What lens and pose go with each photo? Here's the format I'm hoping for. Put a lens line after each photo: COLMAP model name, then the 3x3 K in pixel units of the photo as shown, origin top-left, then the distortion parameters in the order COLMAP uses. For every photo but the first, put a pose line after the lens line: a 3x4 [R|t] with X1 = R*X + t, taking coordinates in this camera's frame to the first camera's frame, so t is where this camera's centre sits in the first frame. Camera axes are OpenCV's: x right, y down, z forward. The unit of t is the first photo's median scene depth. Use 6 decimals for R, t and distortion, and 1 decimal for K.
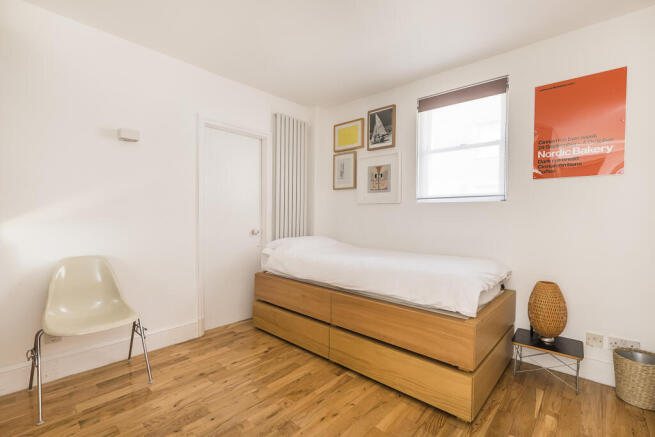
lens RADIAL K [[292.7, 0, 336.8], [0, 292.7, 219.4], [0, 0, 1]] dist [0.002500, -0.000339]
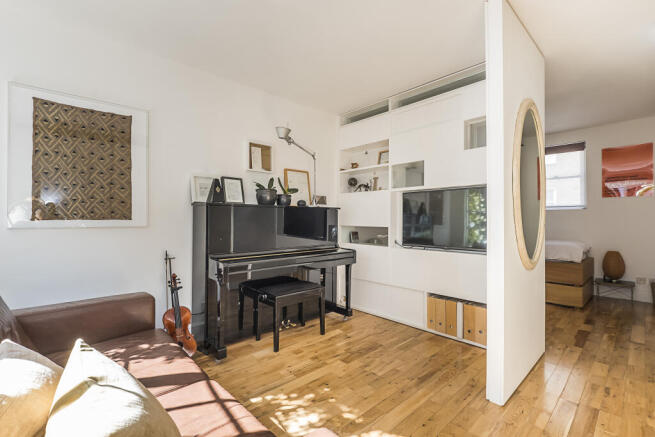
lens RADIAL K [[292.7, 0, 334.7], [0, 292.7, 204.2], [0, 0, 1]] dist [0.002500, -0.000339]
pose [[0.995102, -0.007768, -0.098547, -0.907792], [0.004572, 0.999457, -0.032619, -0.044677], [0.098747, 0.032009, 0.994598, -1.105286]]
